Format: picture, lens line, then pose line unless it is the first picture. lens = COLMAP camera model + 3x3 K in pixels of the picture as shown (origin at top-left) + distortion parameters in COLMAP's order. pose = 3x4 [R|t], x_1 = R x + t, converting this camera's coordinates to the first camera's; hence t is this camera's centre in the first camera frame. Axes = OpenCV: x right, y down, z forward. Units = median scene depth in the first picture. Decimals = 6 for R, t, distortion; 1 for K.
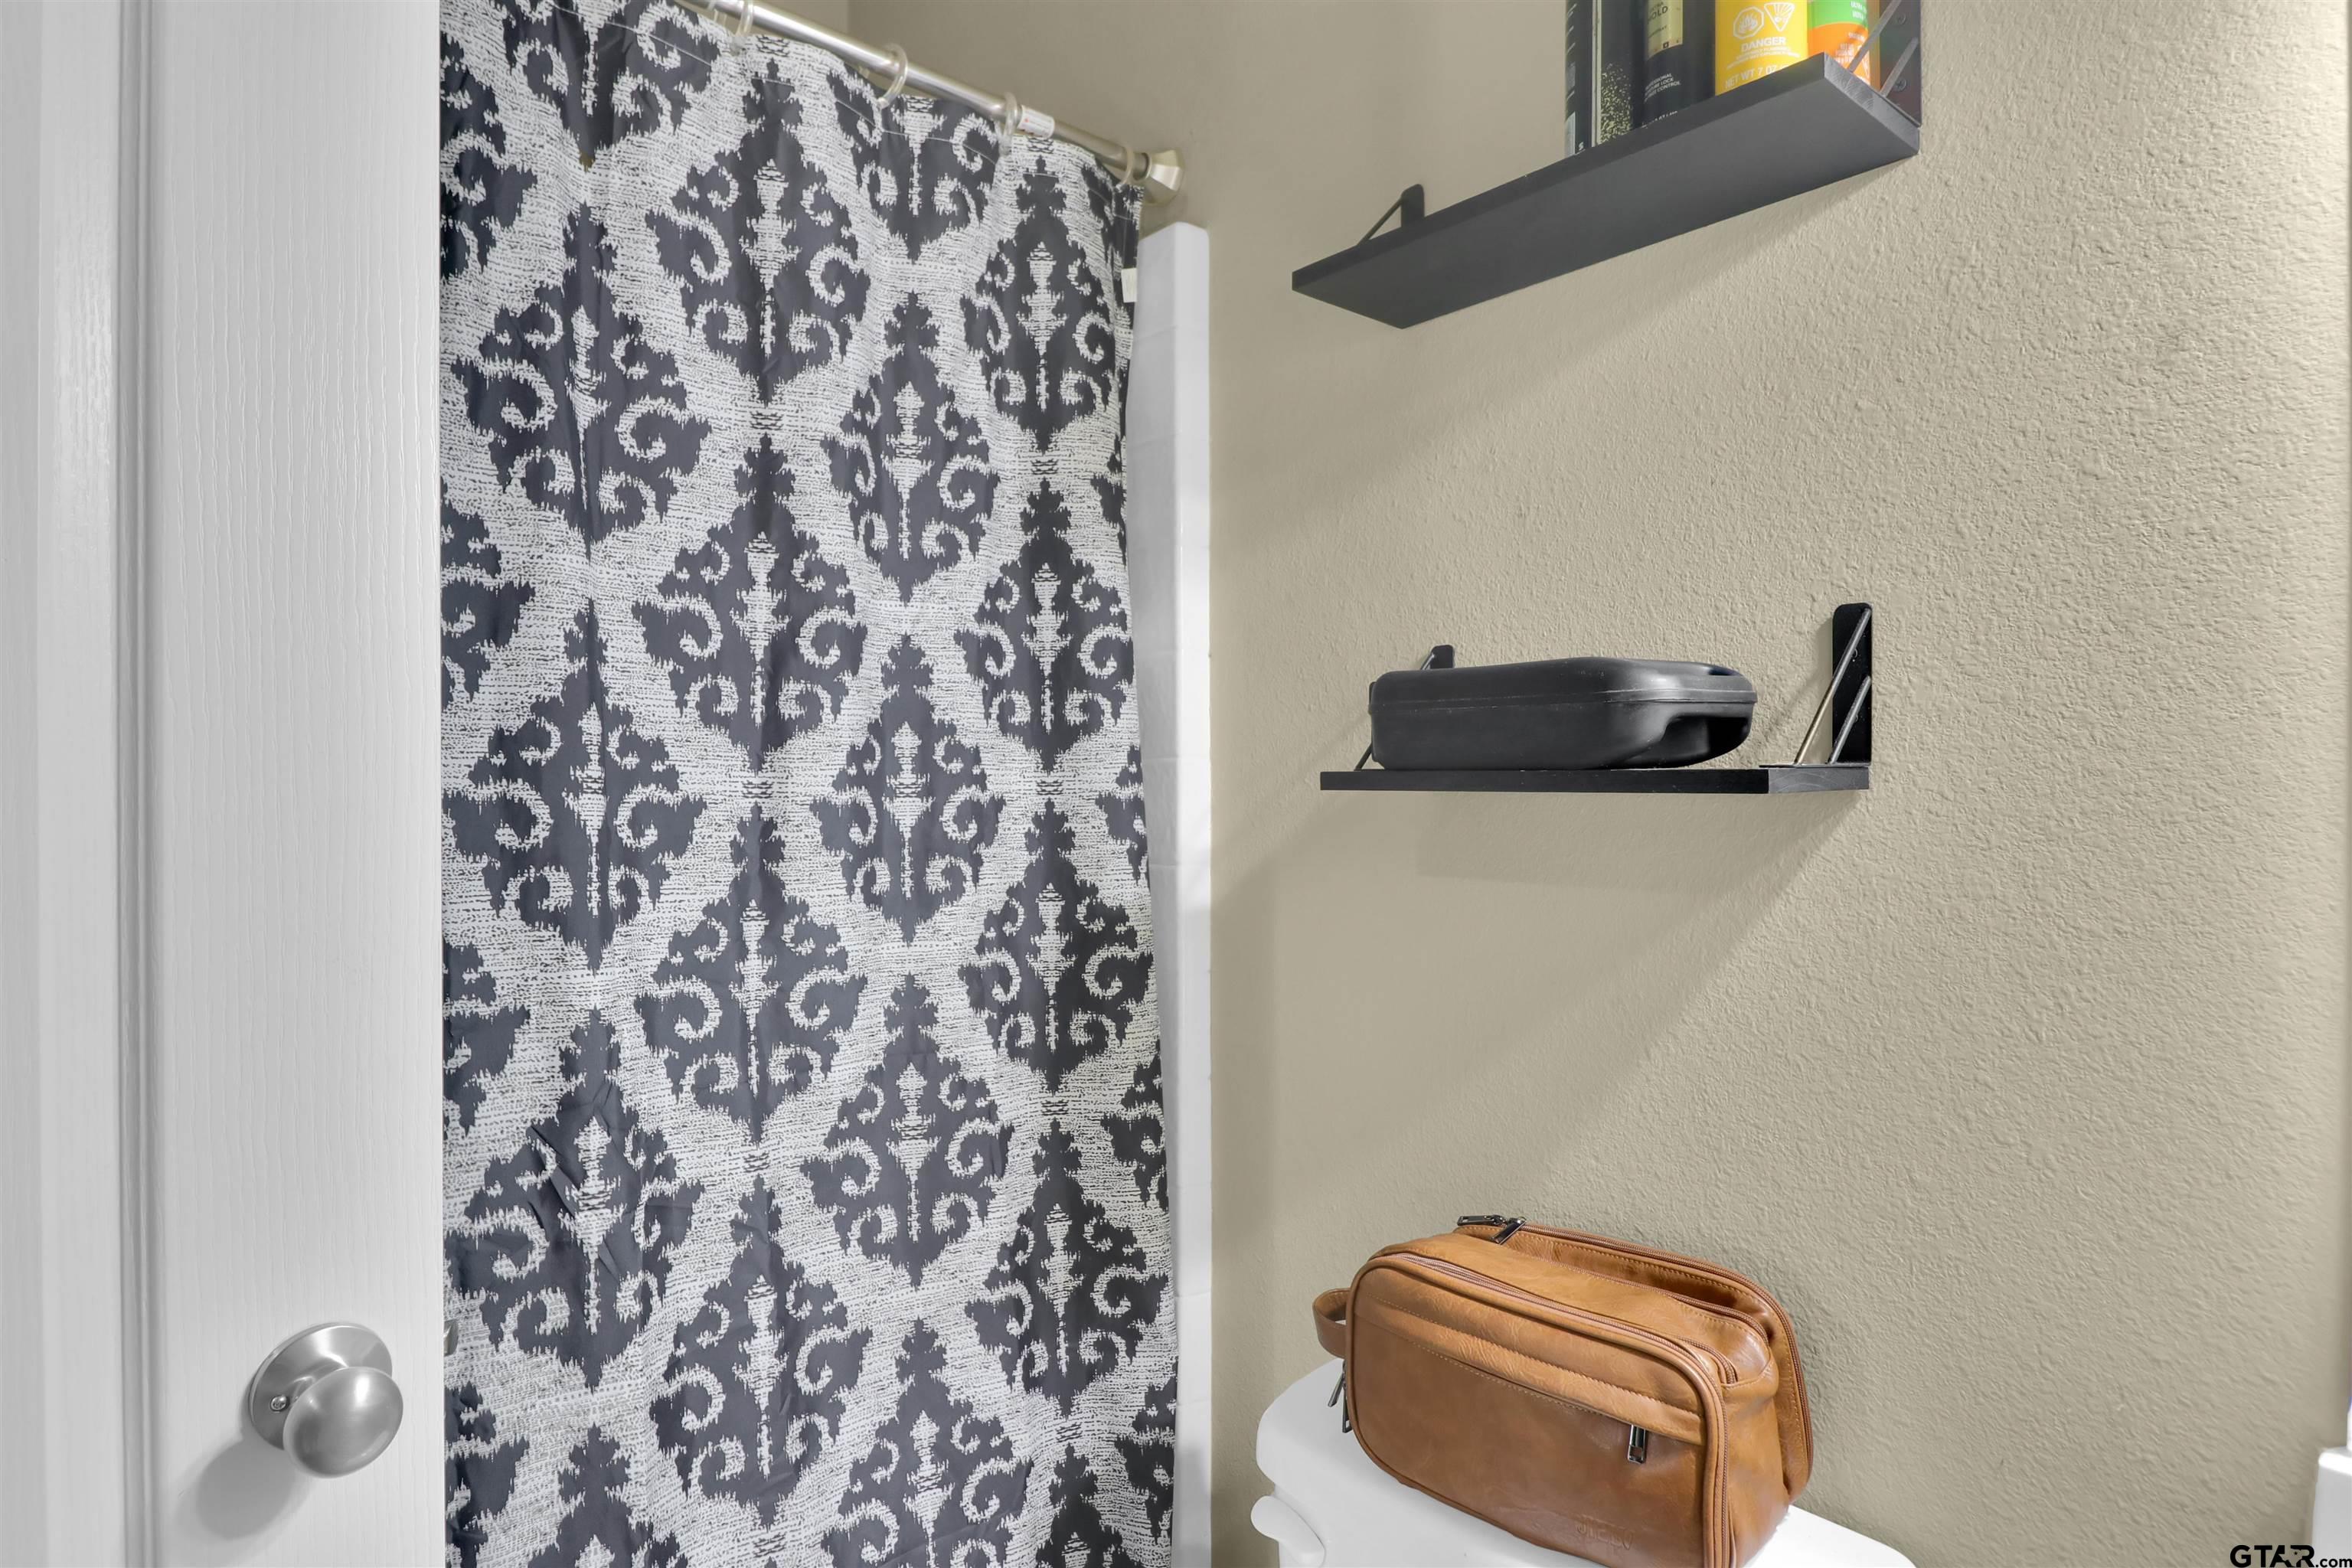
lens RADIAL K [[1309.8, 0, 1135.8], [0, 1309.8, 792.1], [0, 0, 1]] dist [0.003436, -0.011975]
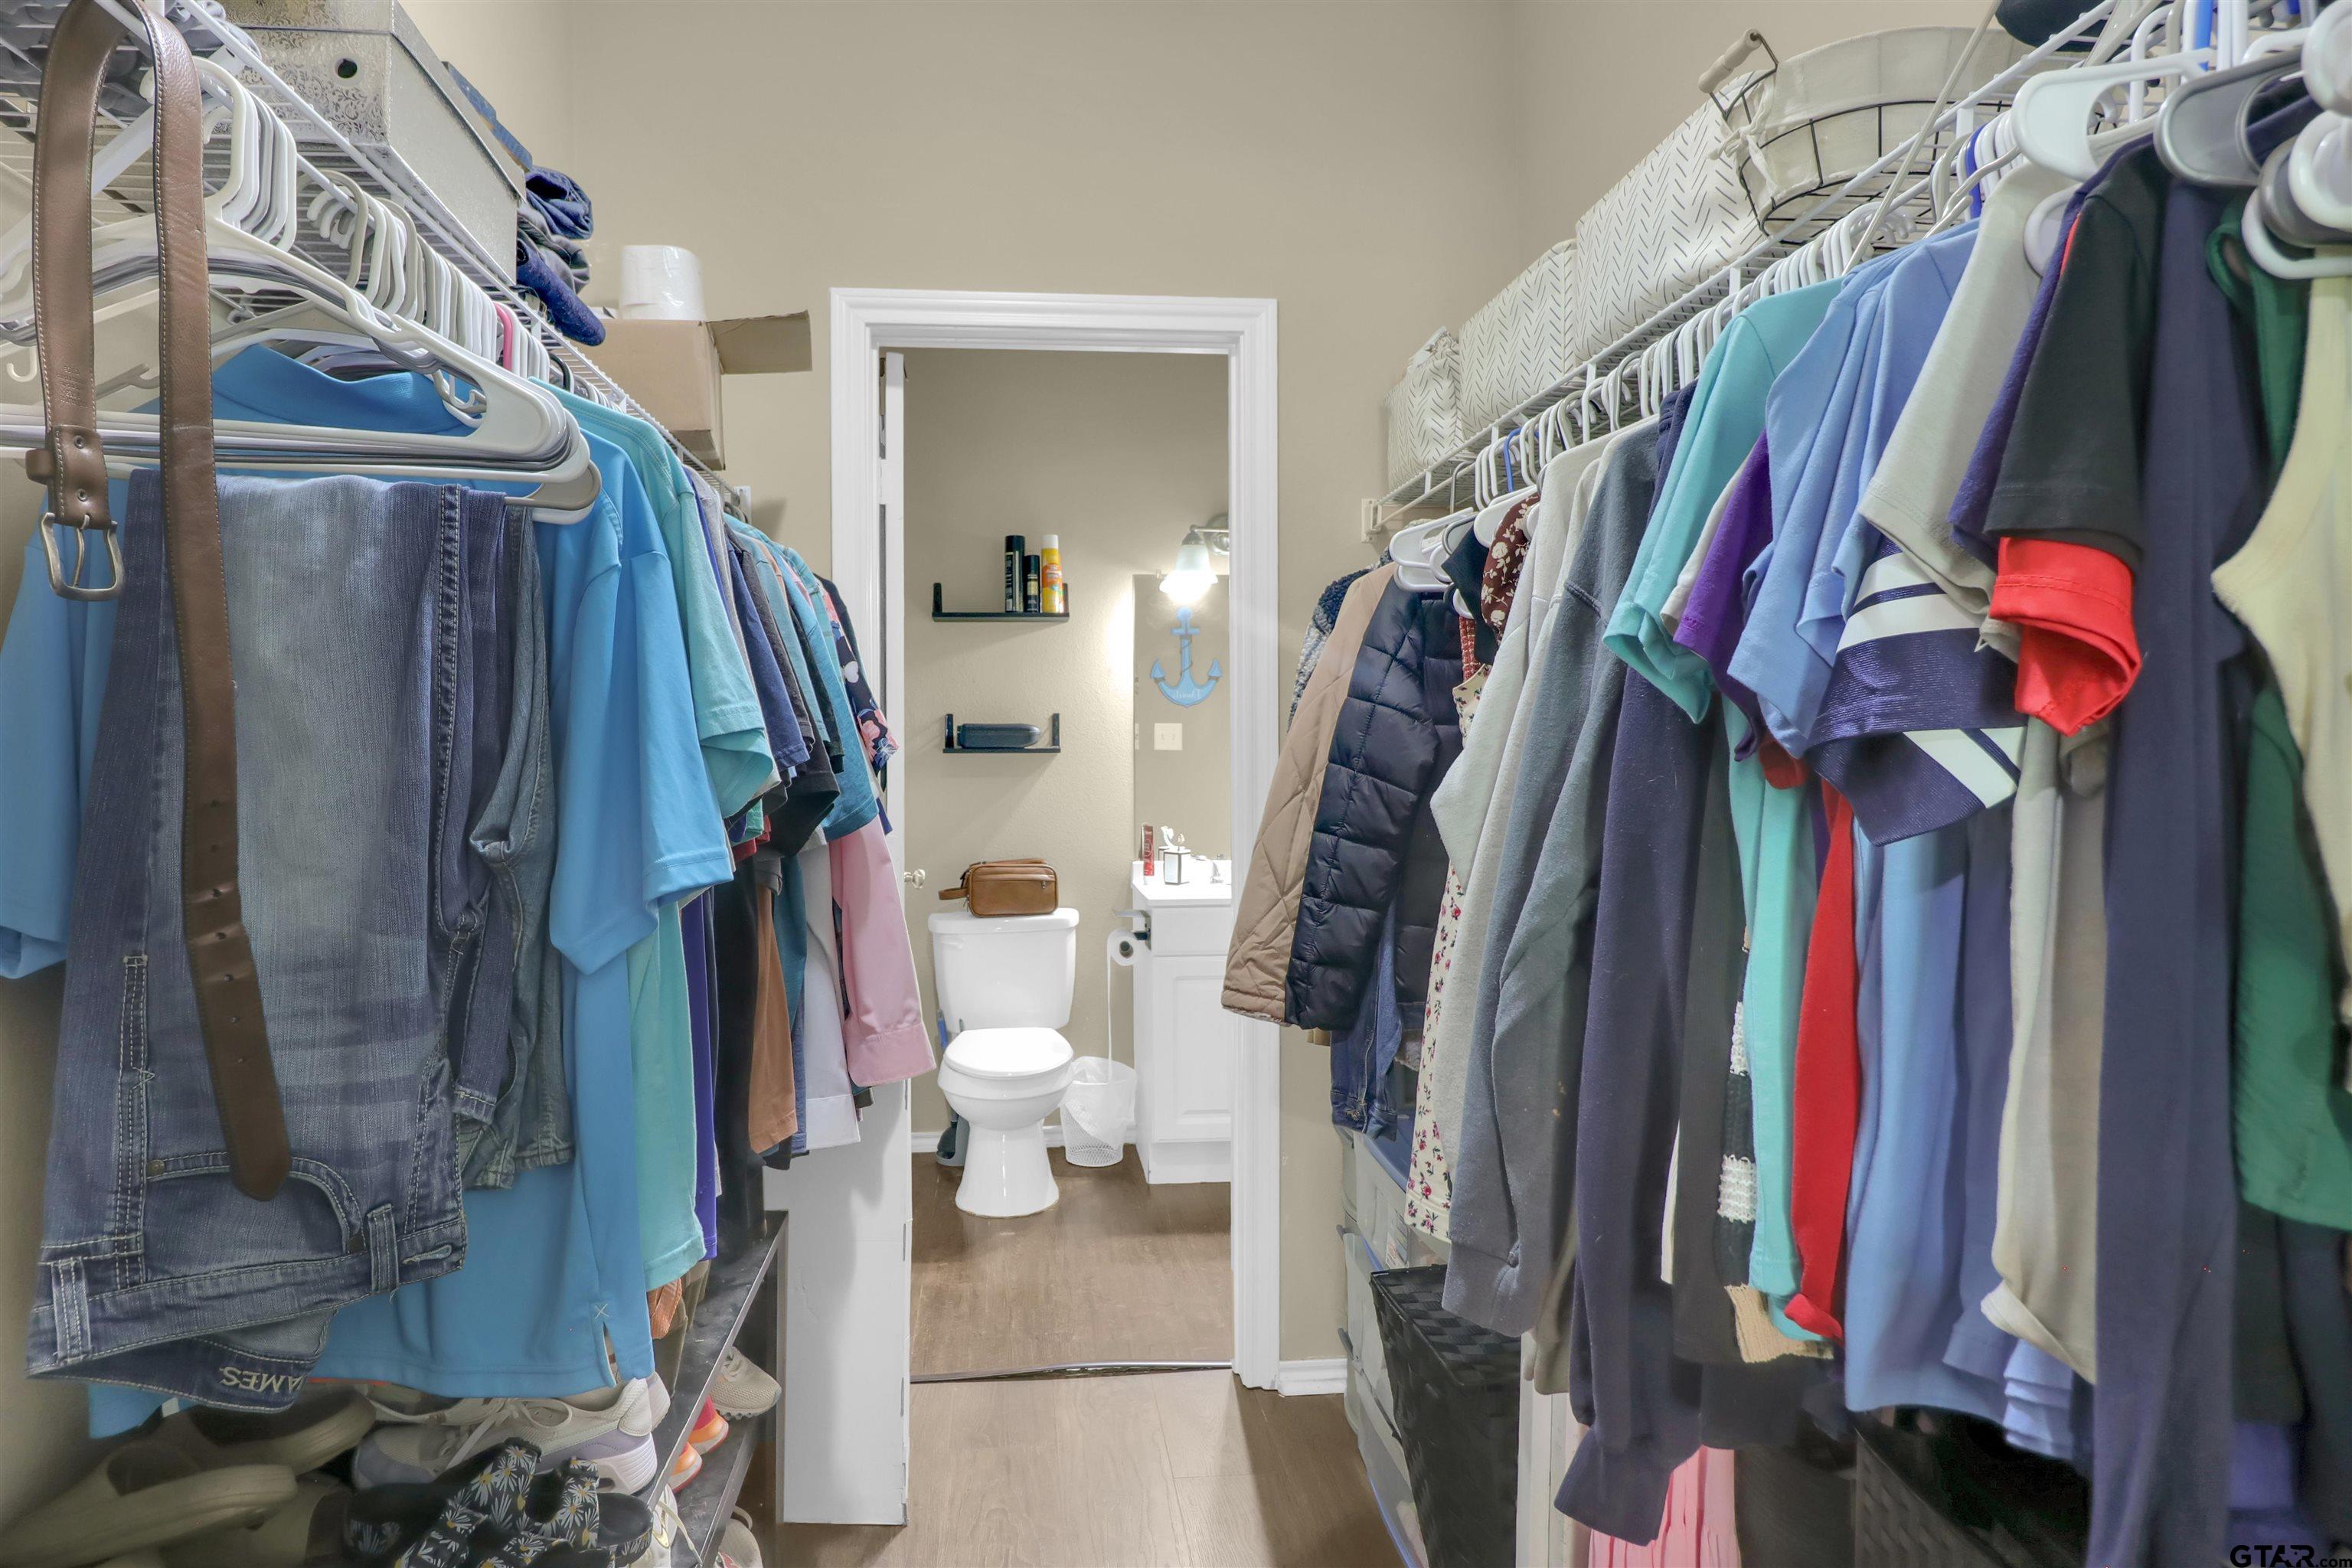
lens RADIAL K [[1303.2, 0, 1157.3], [0, 1303.2, 767.6], [0, 0, 1]] dist [-0.009651, -0.003090]
pose [[0.543324, -0.013628, 0.839413, -2.207415], [0.012276, 0.999890, 0.008288, 0.012995], [-0.839433, 0.005801, 0.543431, -1.282331]]
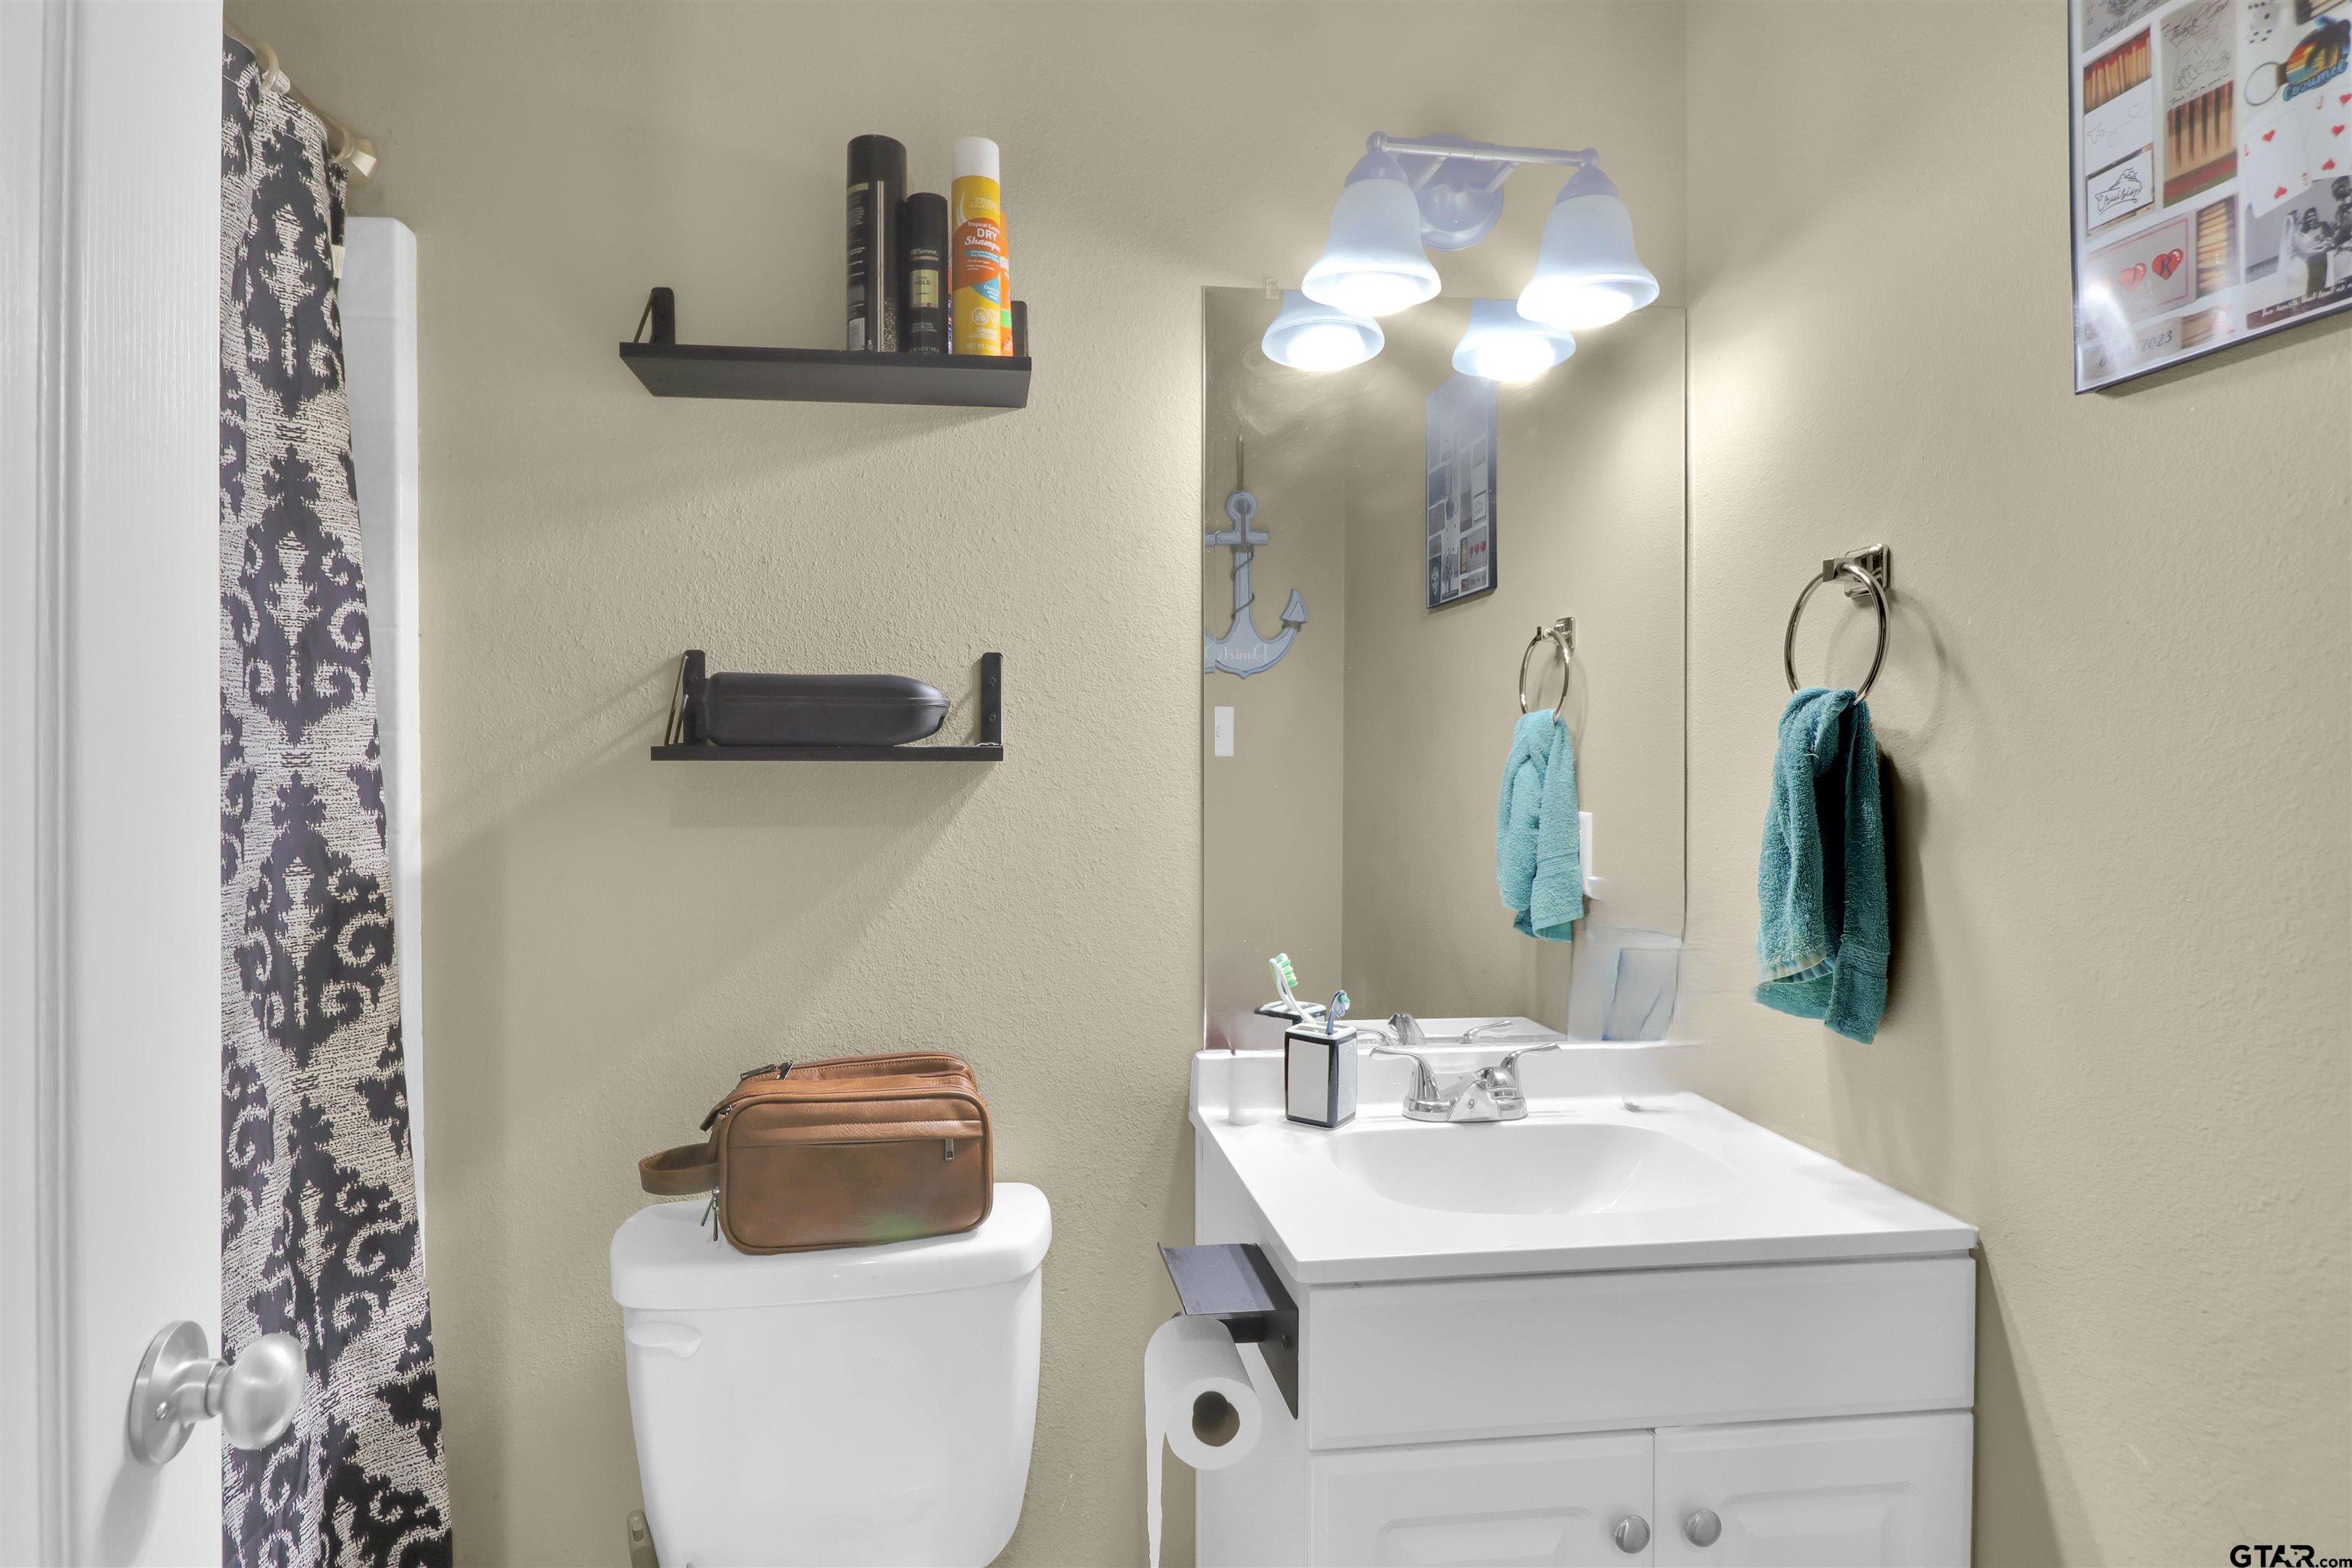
lens RADIAL K [[1303.2, 0, 1157.3], [0, 1303.2, 767.6], [0, 0, 1]] dist [-0.009651, -0.003090]
pose [[0.514409, -0.006783, 0.857518, -0.569775], [0.006591, 0.999970, 0.003956, 0.002802], [-0.857520, 0.003617, 0.514439, -0.055068]]
